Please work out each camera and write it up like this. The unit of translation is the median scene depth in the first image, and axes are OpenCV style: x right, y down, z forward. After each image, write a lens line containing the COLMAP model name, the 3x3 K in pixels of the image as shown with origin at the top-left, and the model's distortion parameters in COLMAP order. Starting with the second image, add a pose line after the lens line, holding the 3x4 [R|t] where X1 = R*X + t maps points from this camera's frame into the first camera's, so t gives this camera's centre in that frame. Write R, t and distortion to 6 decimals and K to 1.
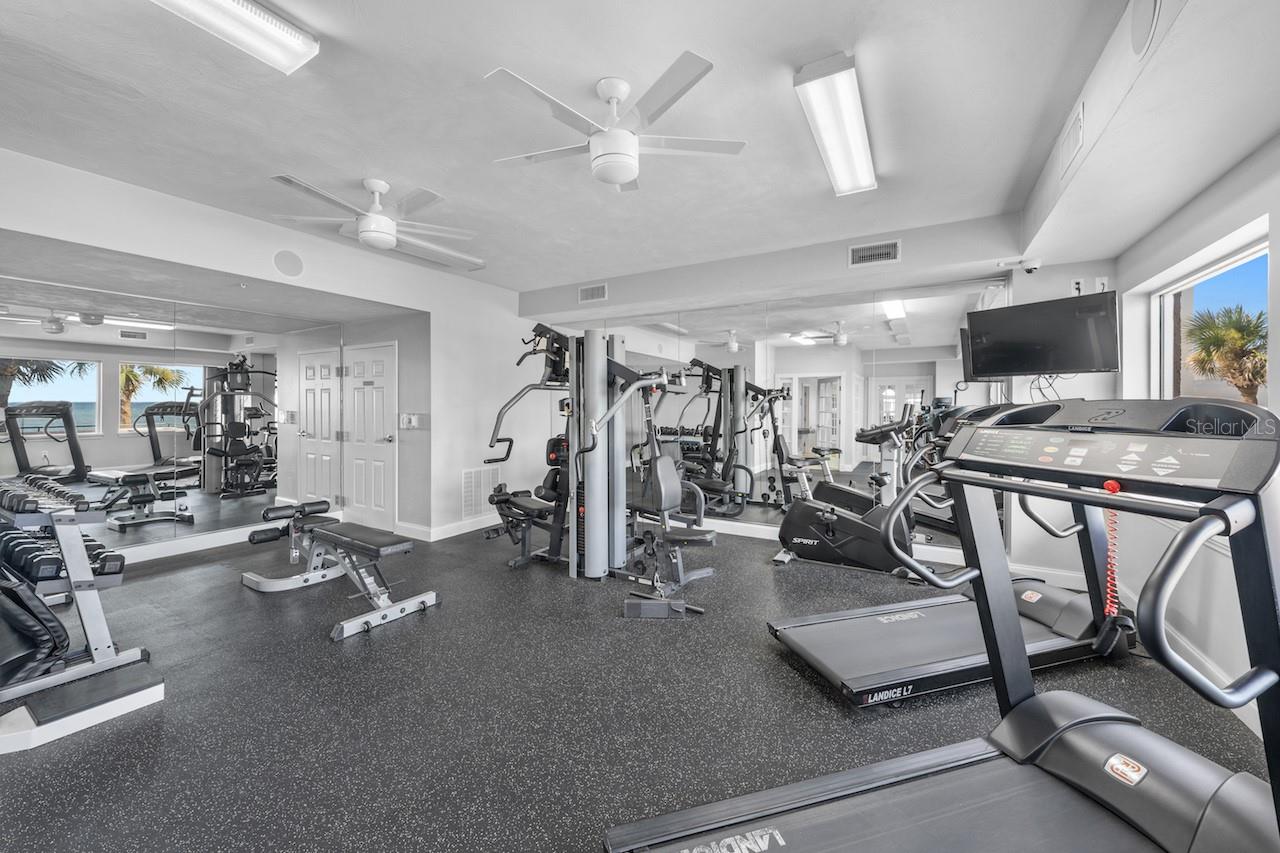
lens RADIAL K [[486.8, 0, 640.6], [0, 486.8, 404.5], [0, 0, 1]] dist [0.000790, -0.000057]
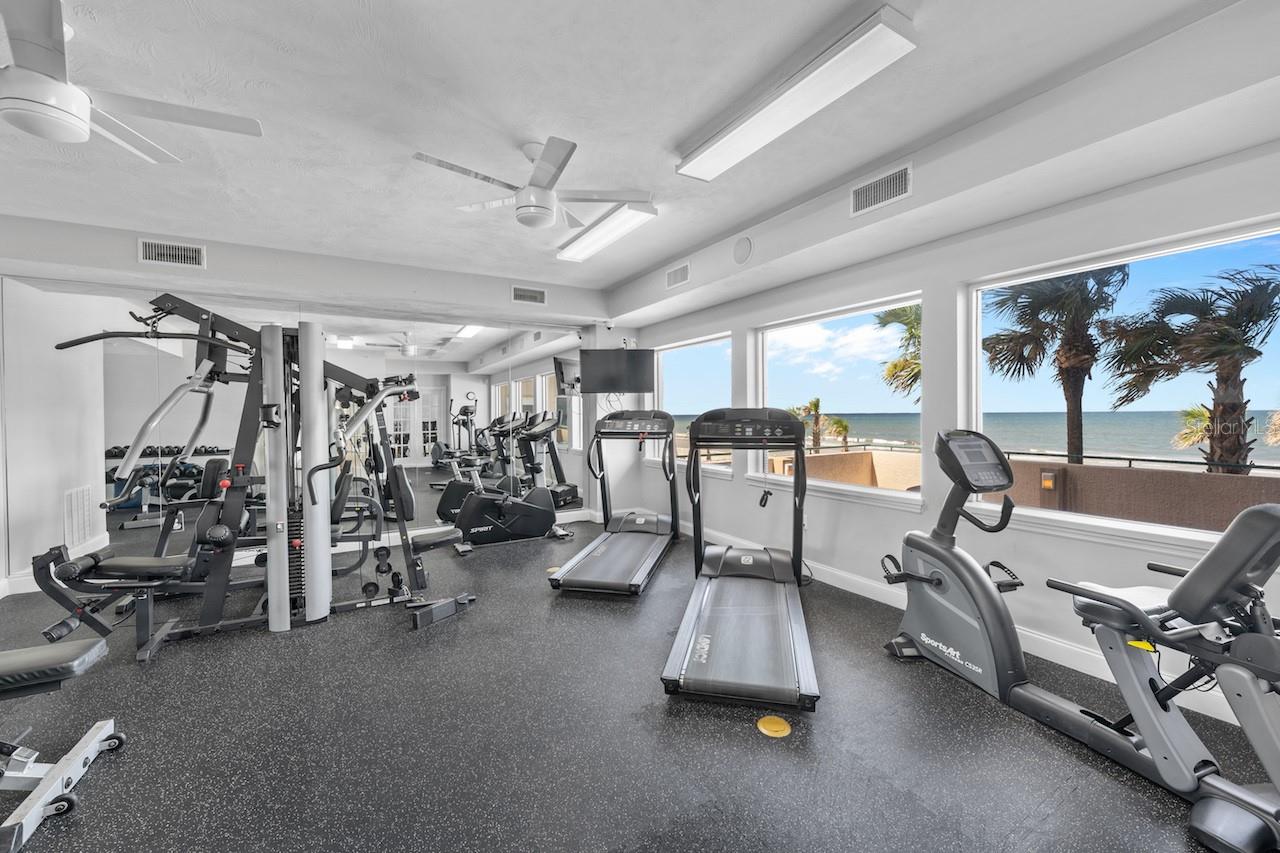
lens RADIAL K [[493.7, 0, 634.3], [0, 493.7, 427.6], [0, 0, 1]] dist [-0.000494, -0.000121]
pose [[0.494180, -0.030431, 0.868827, -0.552702], [0.004064, 0.999457, 0.032695, -0.000032], [-0.869350, -0.012626, 0.494035, 0.108662]]
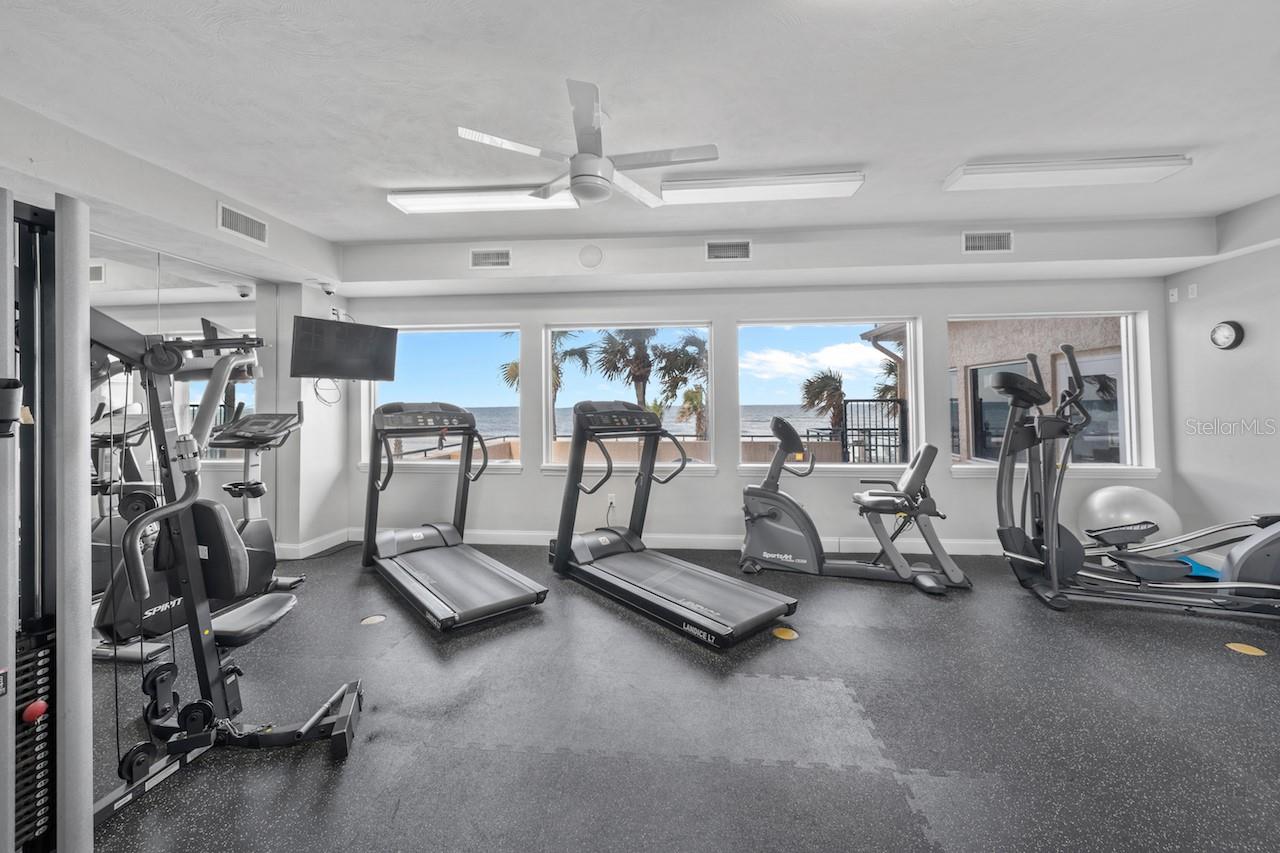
lens RADIAL K [[486.8, 0, 640.6], [0, 486.8, 404.5], [0, 0, 1]] dist [0.000790, -0.000057]
pose [[-0.398635, -0.003450, 0.917103, -0.598979], [-0.003770, 0.999991, 0.002123, -0.000499], [-0.917102, -0.002611, -0.398644, 0.734229]]
